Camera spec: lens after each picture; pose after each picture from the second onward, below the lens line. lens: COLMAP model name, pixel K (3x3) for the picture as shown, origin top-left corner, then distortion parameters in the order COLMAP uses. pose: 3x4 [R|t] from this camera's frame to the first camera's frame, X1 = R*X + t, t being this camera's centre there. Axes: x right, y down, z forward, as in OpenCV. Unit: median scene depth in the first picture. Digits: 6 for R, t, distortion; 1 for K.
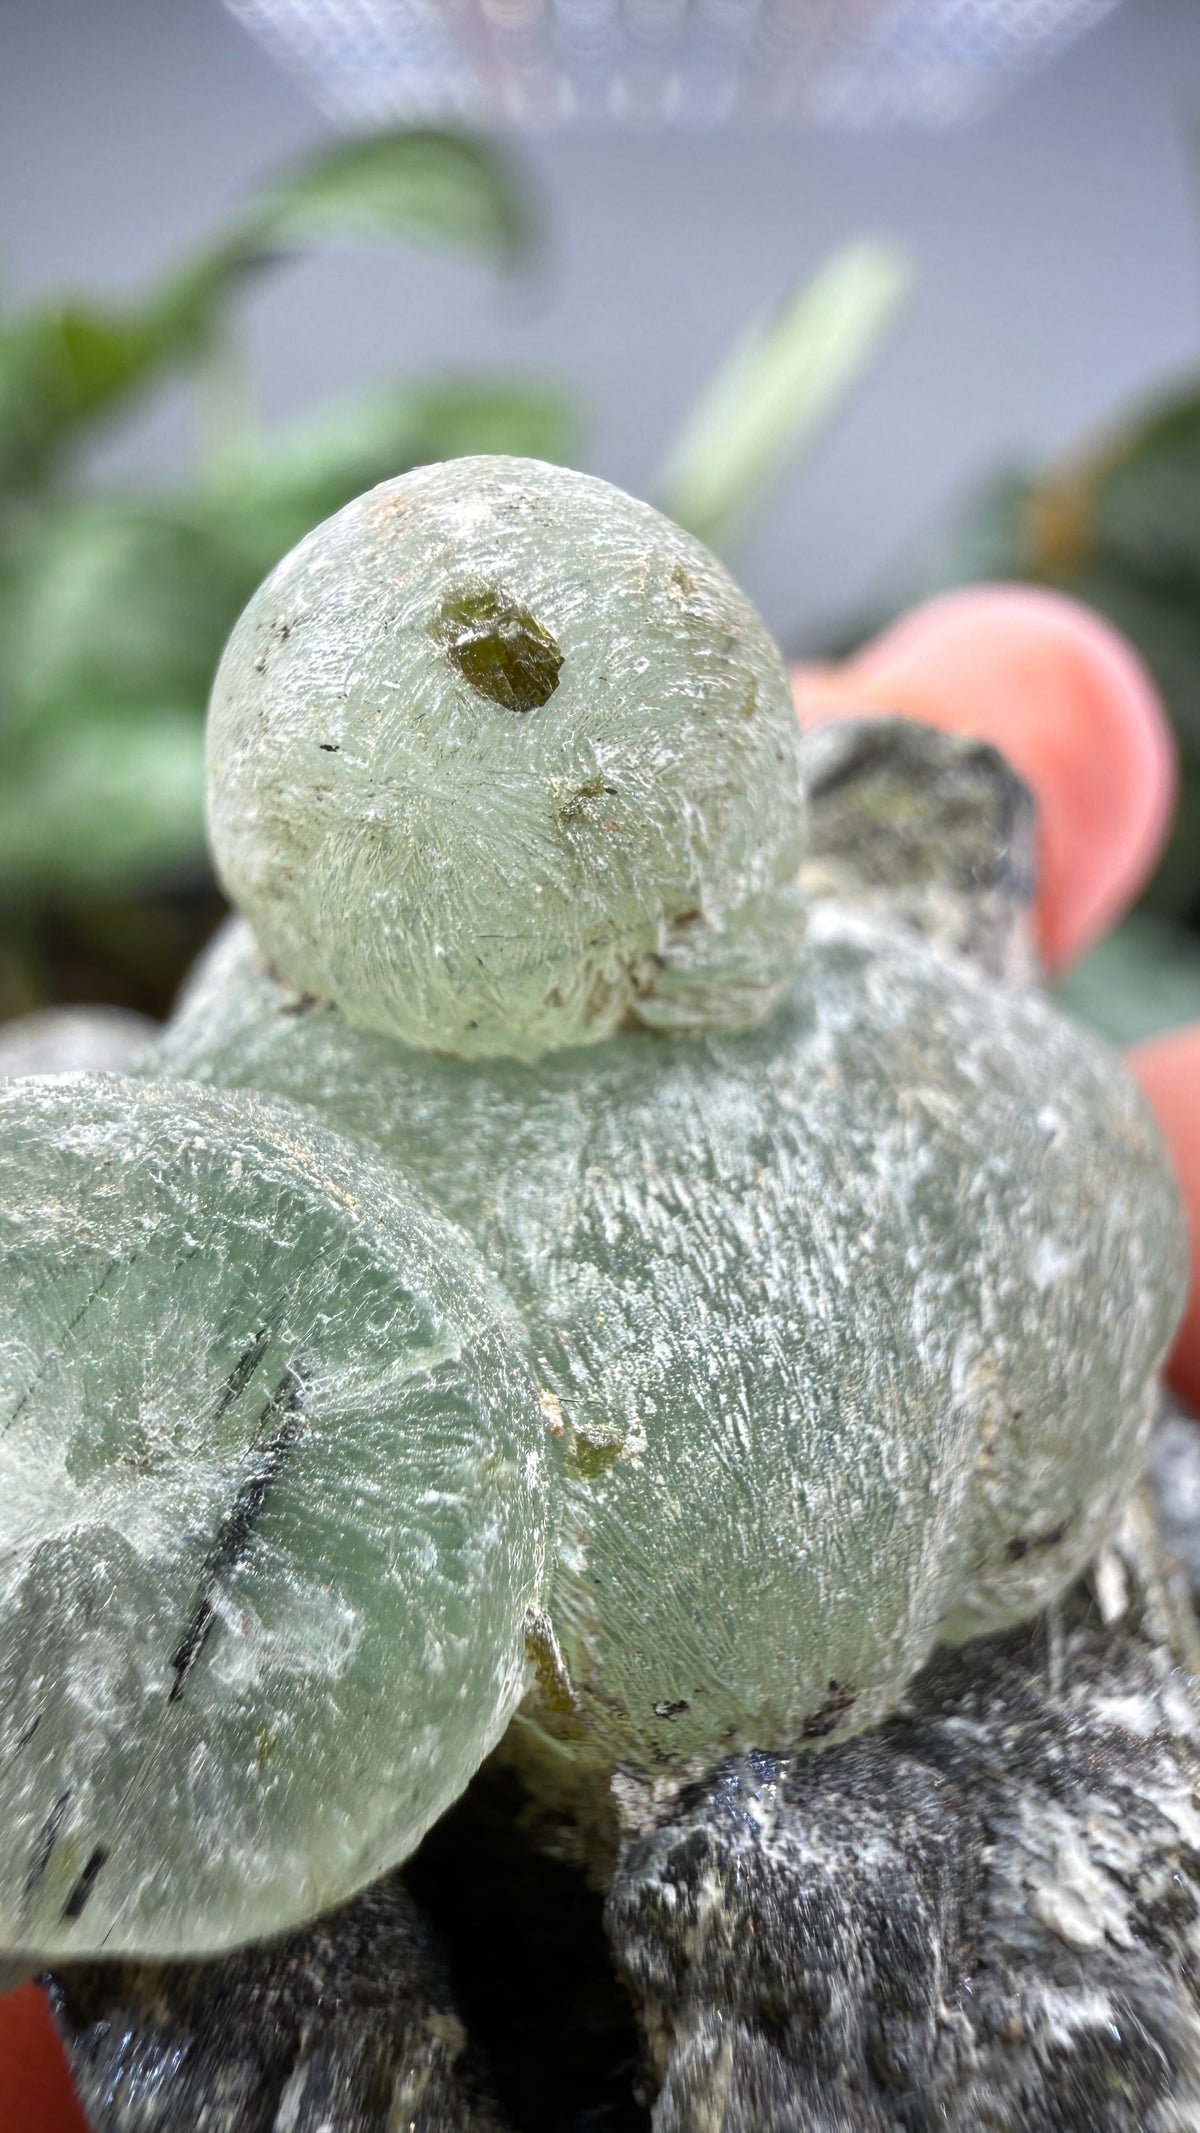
lens RADIAL K [[1608.8, 0, 606.2], [0, 1608.8, 1074.4], [0, 0, 1]] dist [0.008682, -0.005777]
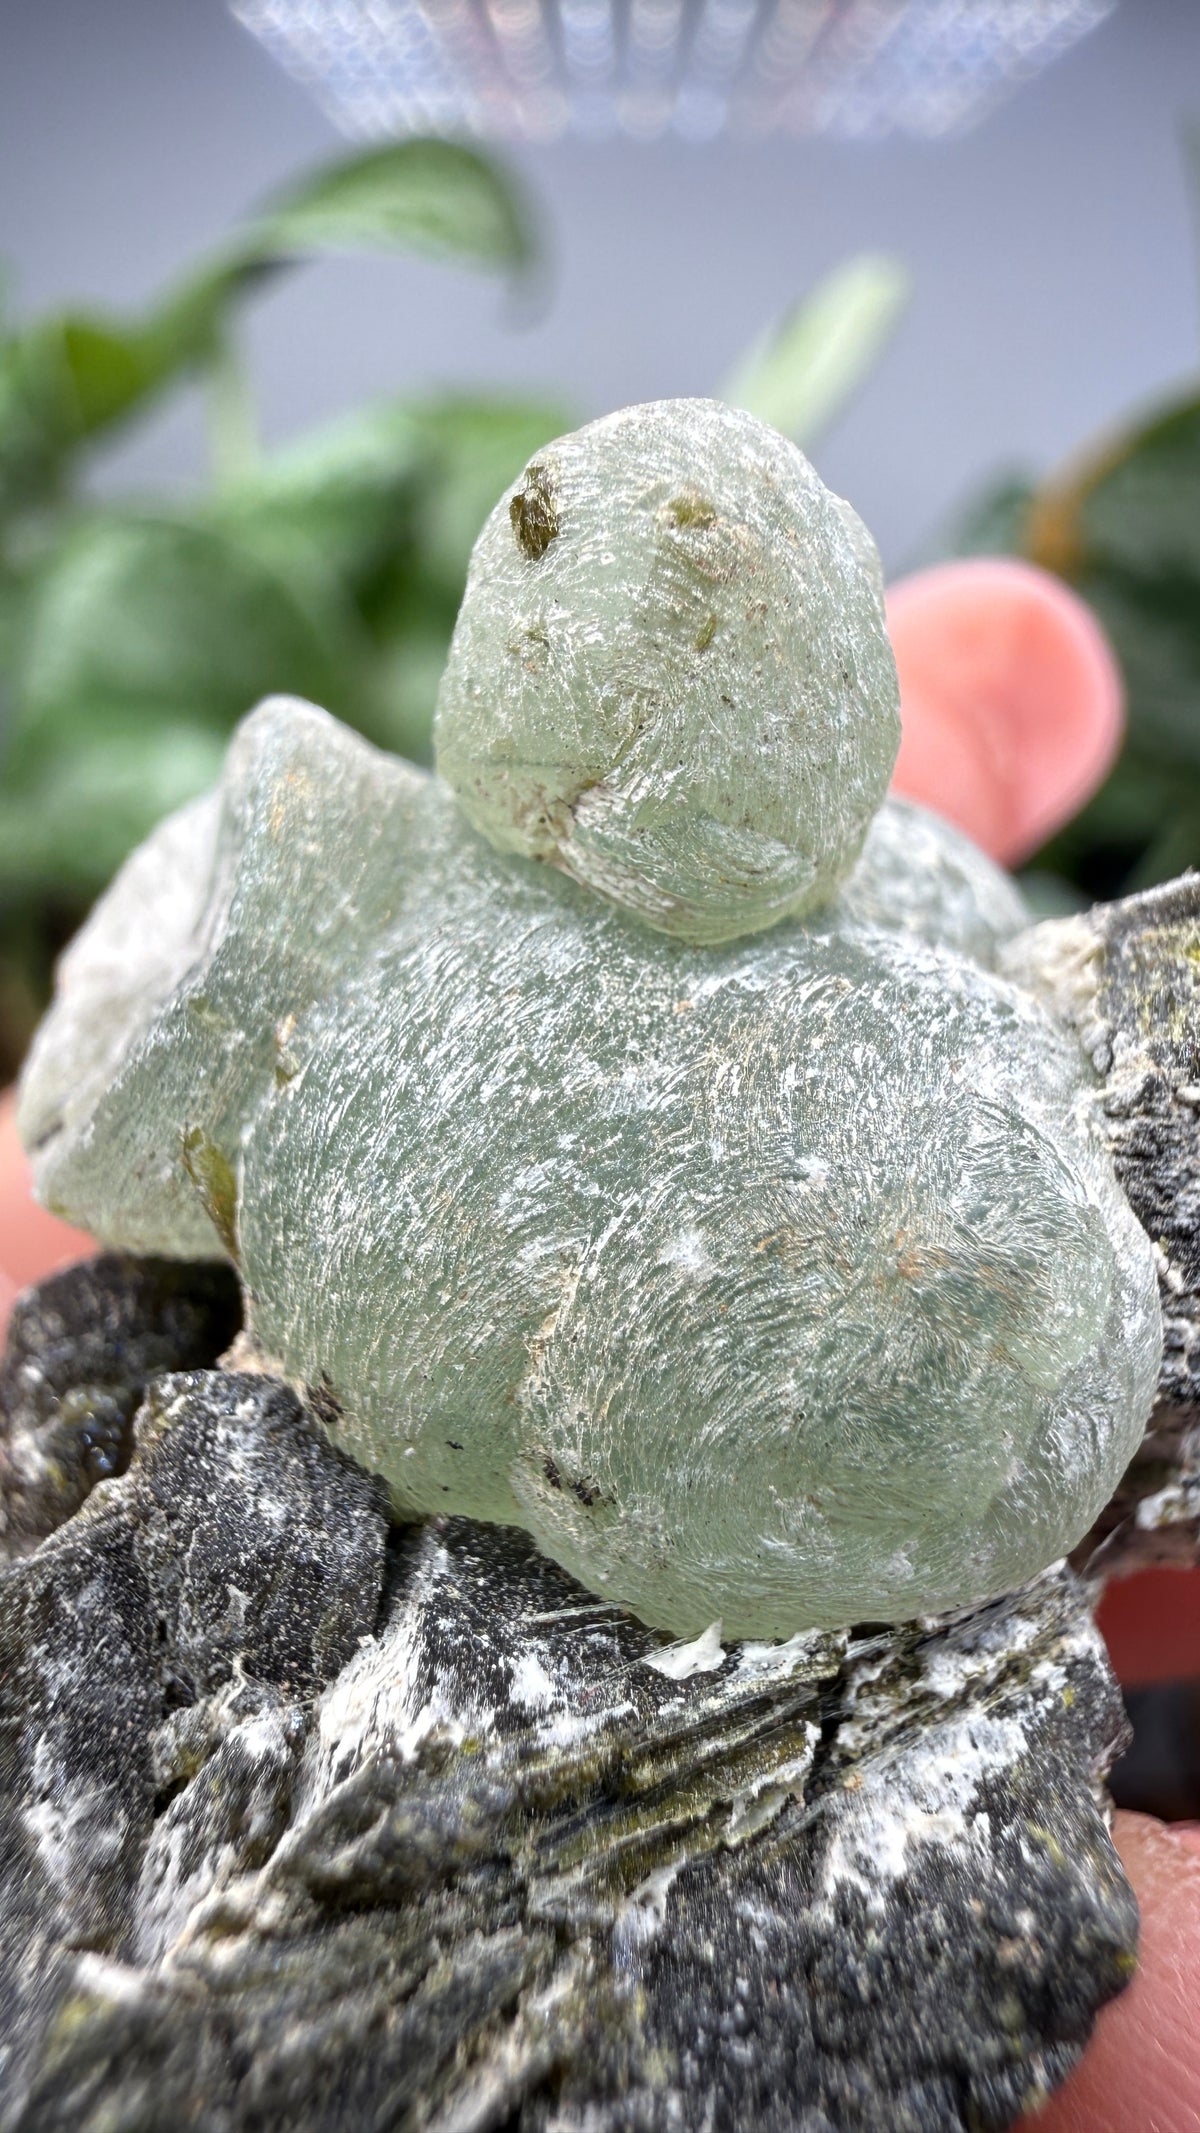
lens RADIAL K [[1590.0, 0, 598.4], [0, 1590.0, 1058.1], [0, 0, 1]] dist [0.007207, -0.008517]
pose [[0.469964, 0.483367, -0.738573, 1.026887], [-0.537859, 0.820270, 0.194588, -0.164650], [0.699886, 0.305799, 0.645481, 0.303569]]
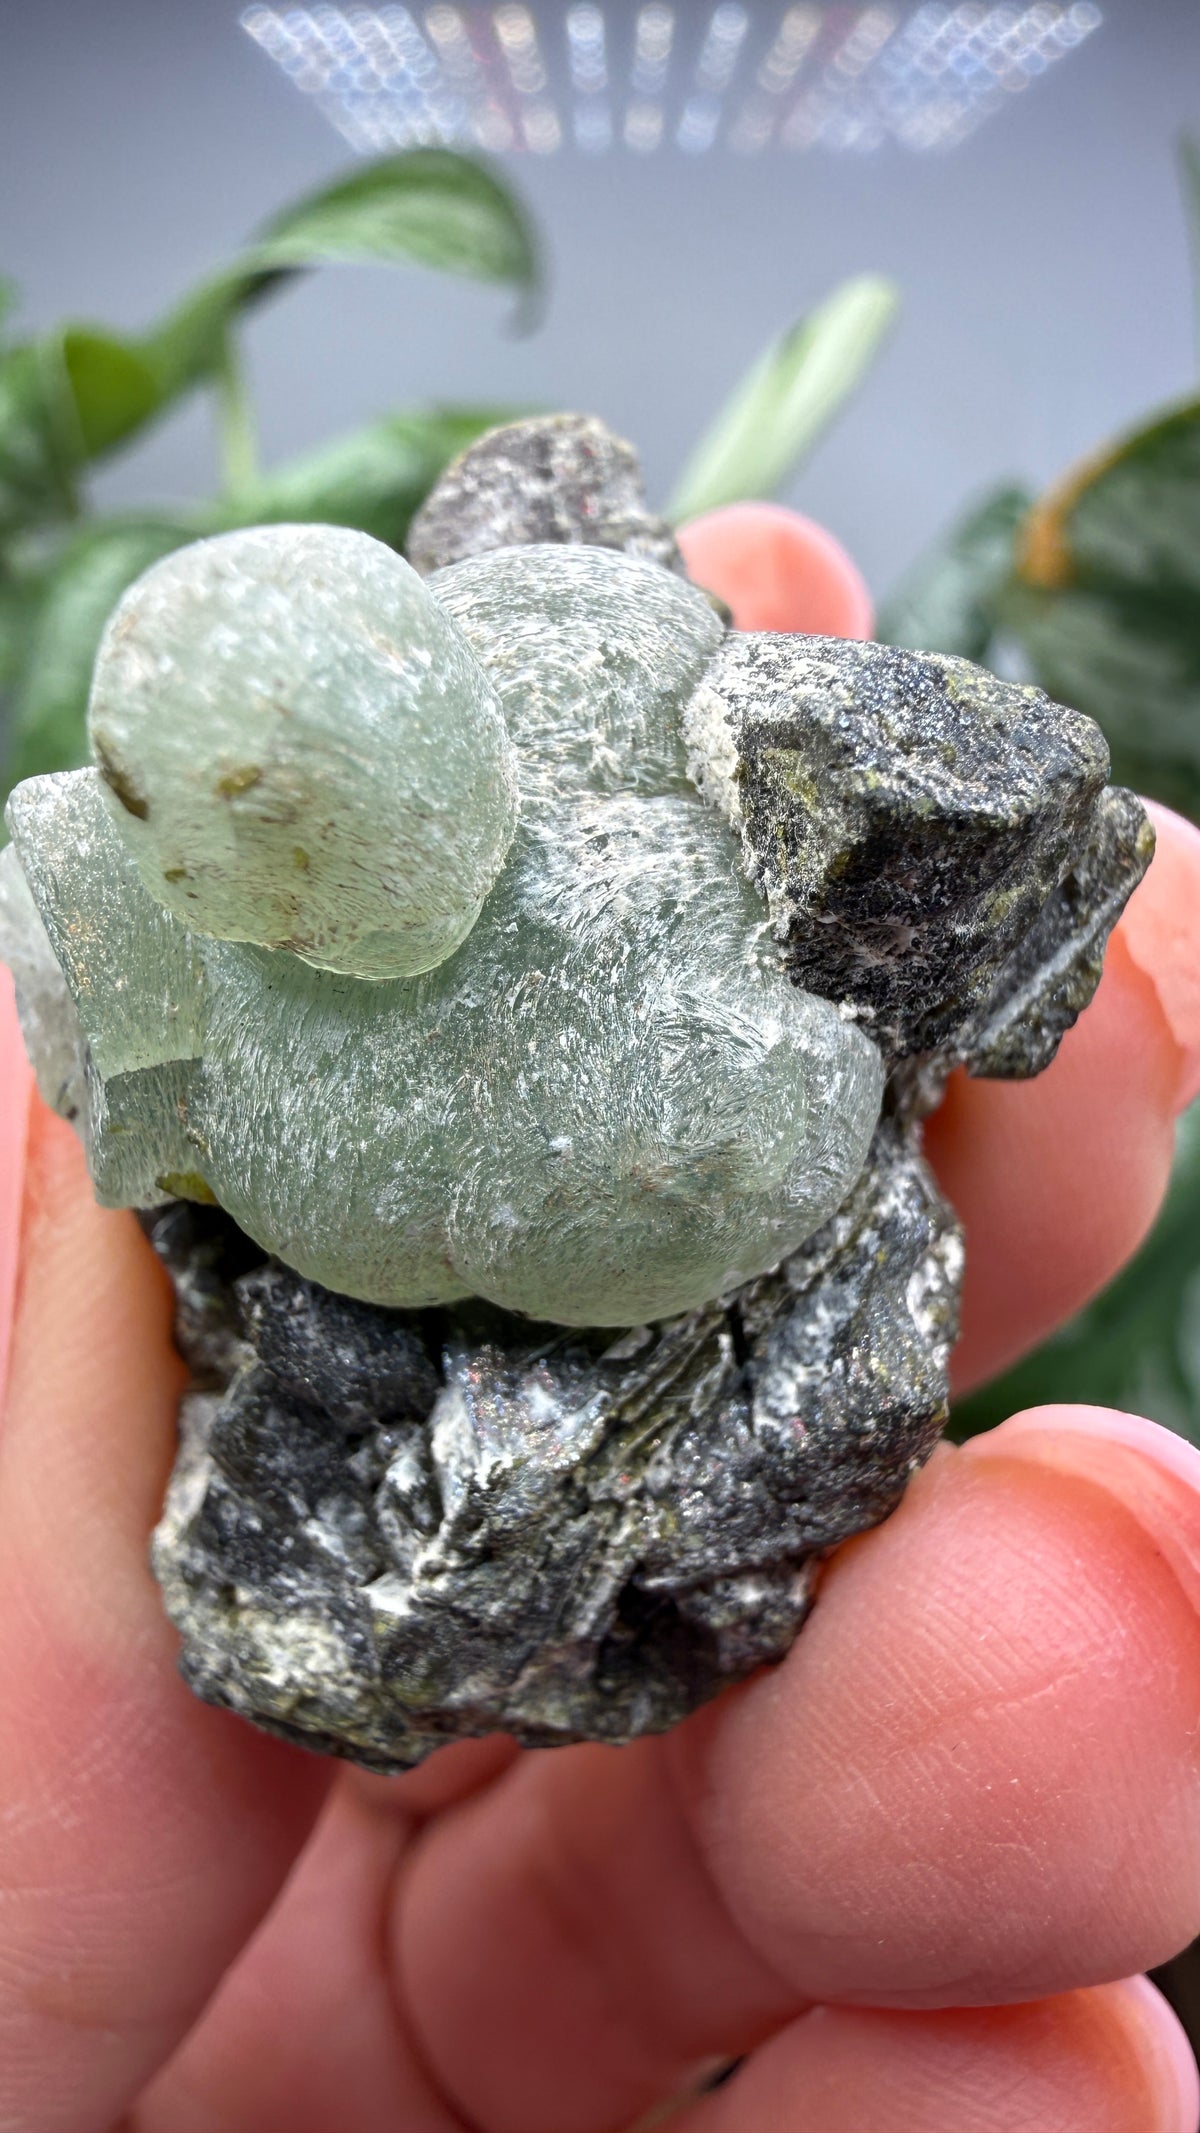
lens RADIAL K [[1546.8, 0, 600.2], [0, 1546.8, 1044.3], [0, 0, 1]] dist [0.052789, -0.001307]
pose [[0.655813, 0.622737, -0.426741, 0.922657], [-0.169422, 0.672266, 0.720662, -1.124122], [0.735667, -0.400320, 0.546387, 0.389980]]
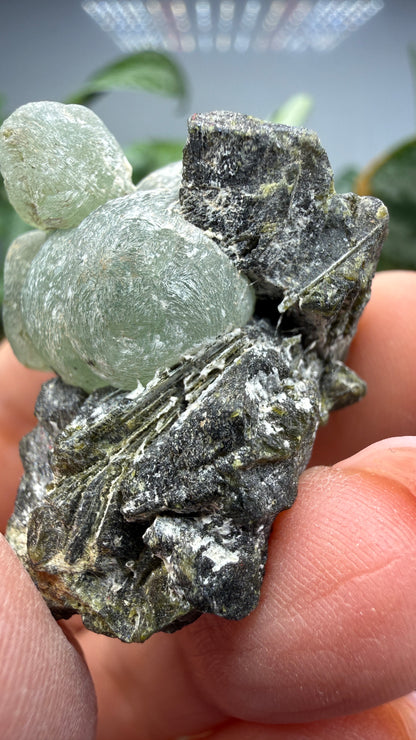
lens RADIAL K [[536.6, 0, 208.1], [0, 536.6, 362.3], [0, 0, 1]] dist [0.052789, -0.001307]
pose [[0.217663, 0.288979, -0.932263, 1.820040], [0.005741, 0.954768, 0.297296, -0.127525], [0.976007, -0.070062, 0.206158, 1.152359]]
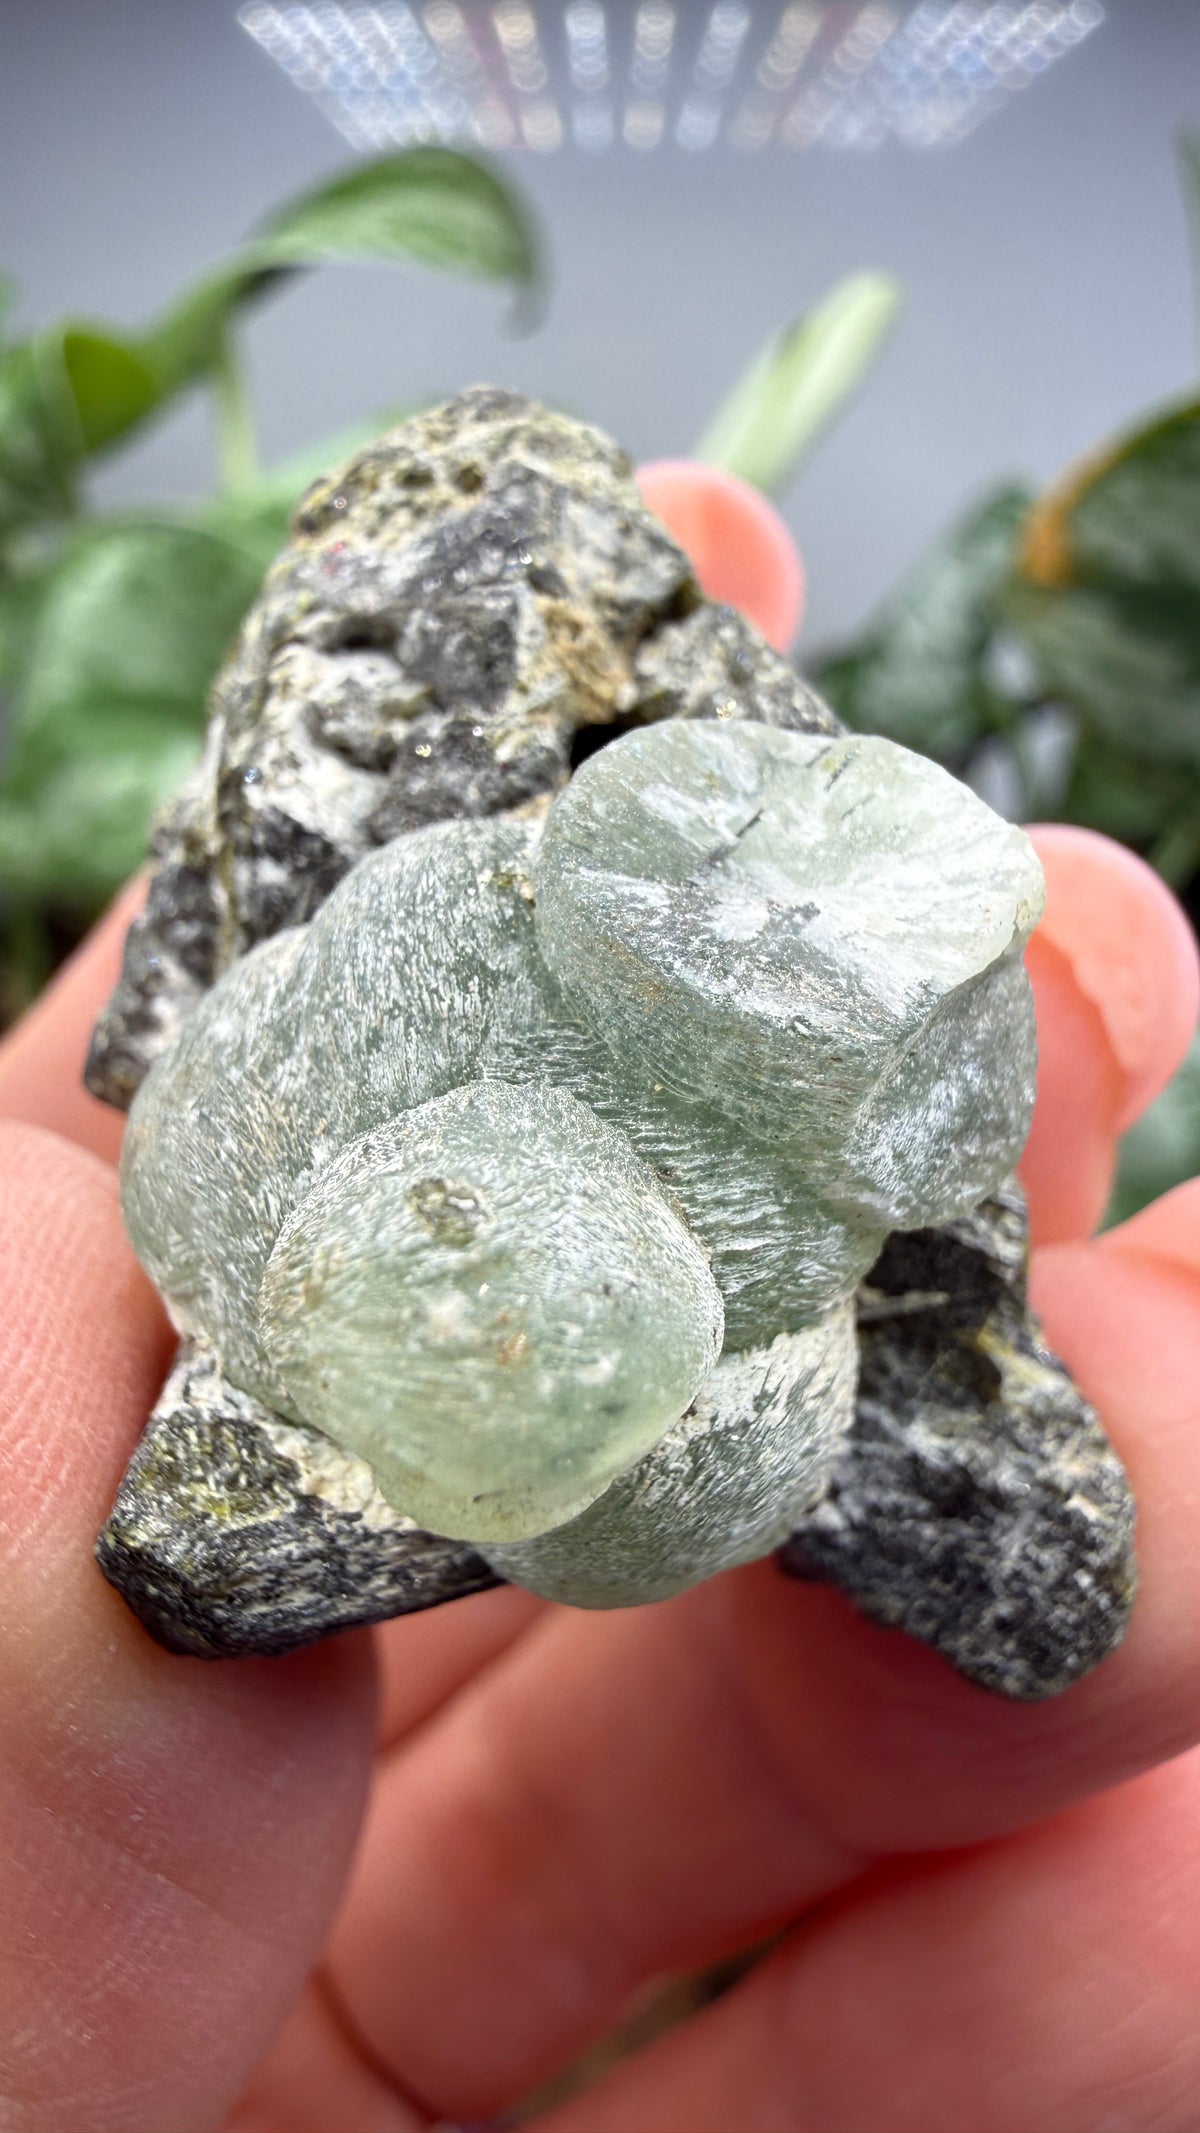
lens RADIAL K [[1590.0, 0, 598.4], [0, 1590.0, 1058.1], [0, 0, 1]] dist [0.007207, -0.008517]
pose [[-0.983221, -0.089544, 0.158931, -0.372943], [0.175756, -0.698324, 0.693868, -1.023178], [0.048854, 0.710159, 0.702344, -0.065319]]
